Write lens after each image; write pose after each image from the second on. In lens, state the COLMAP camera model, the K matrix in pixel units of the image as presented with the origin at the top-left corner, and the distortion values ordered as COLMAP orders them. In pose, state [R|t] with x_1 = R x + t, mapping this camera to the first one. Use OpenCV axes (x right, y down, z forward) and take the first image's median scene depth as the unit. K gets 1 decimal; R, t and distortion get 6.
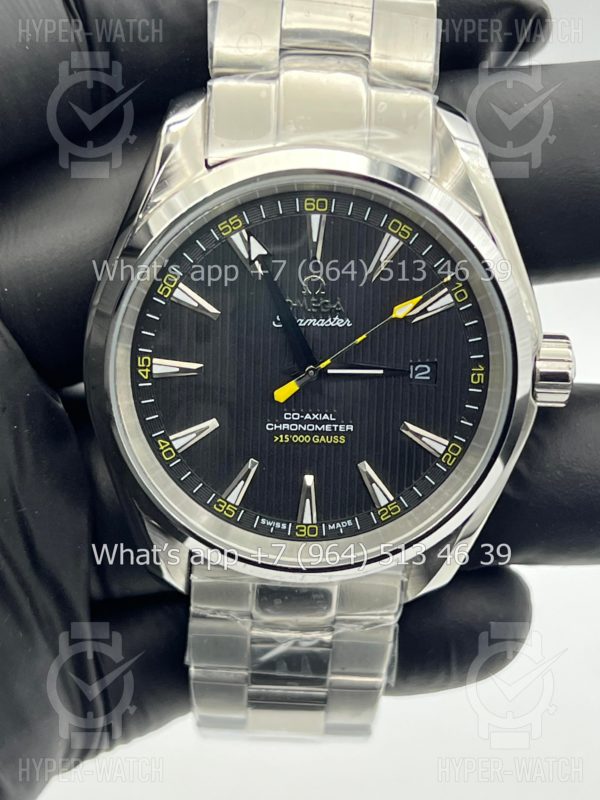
lens RADIAL K [[1935.3, 0, 300.0], [0, 1935.3, 400.0], [0, 0, 1]] dist [0.276289, 0.245599]
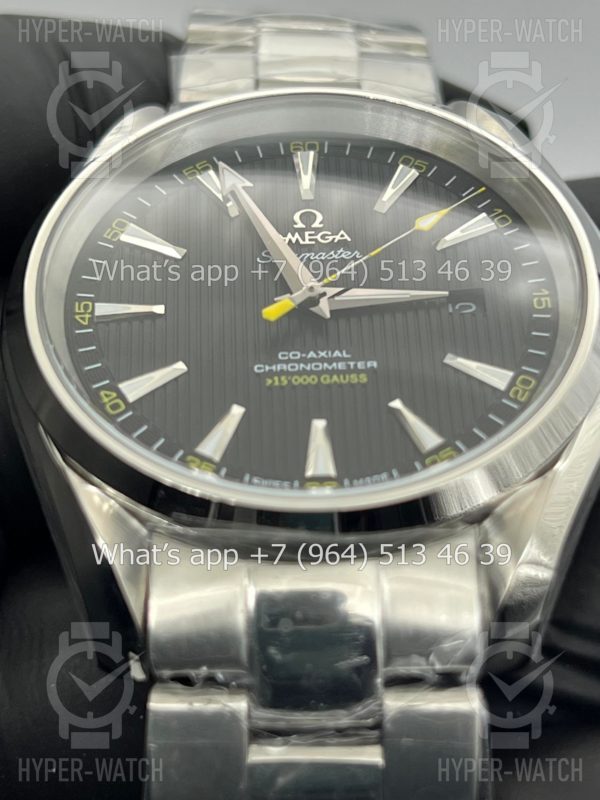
lens RADIAL K [[1935.3, 0, 300.0], [0, 1935.3, 400.0], [0, 0, 1]] dist [0.276289, 0.245599]
pose [[0.997342, -0.072622, 0.005978, -0.005765], [0.049663, 0.617423, -0.785062, 0.577099], [0.053322, 0.783272, 0.619389, 0.573084]]
